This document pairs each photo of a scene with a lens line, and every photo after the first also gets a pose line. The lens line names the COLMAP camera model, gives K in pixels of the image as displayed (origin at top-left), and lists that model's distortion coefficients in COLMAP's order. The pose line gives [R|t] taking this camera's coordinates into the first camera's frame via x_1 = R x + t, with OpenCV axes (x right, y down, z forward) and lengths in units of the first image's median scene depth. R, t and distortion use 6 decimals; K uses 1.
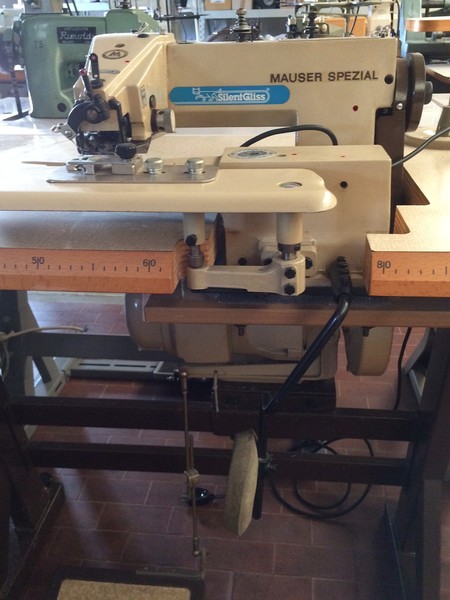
lens RADIAL K [[579.8, 0, 230.0], [0, 579.8, 302.2], [0, 0, 1]] dist [0.075828, -0.115457]
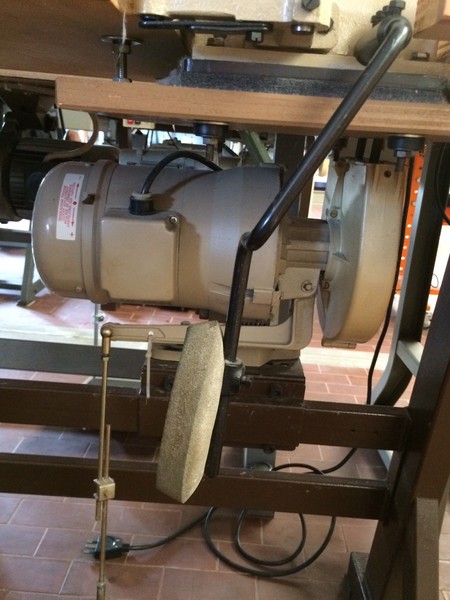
lens RADIAL K [[579.8, 0, 230.0], [0, 579.8, 302.2], [0, 0, 1]] dist [0.075828, -0.115457]
pose [[0.990584, 0.071734, 0.116606, -0.011691], [-0.050547, 0.983193, -0.175435, 0.177187], [-0.127231, 0.167889, 0.977561, 0.221749]]
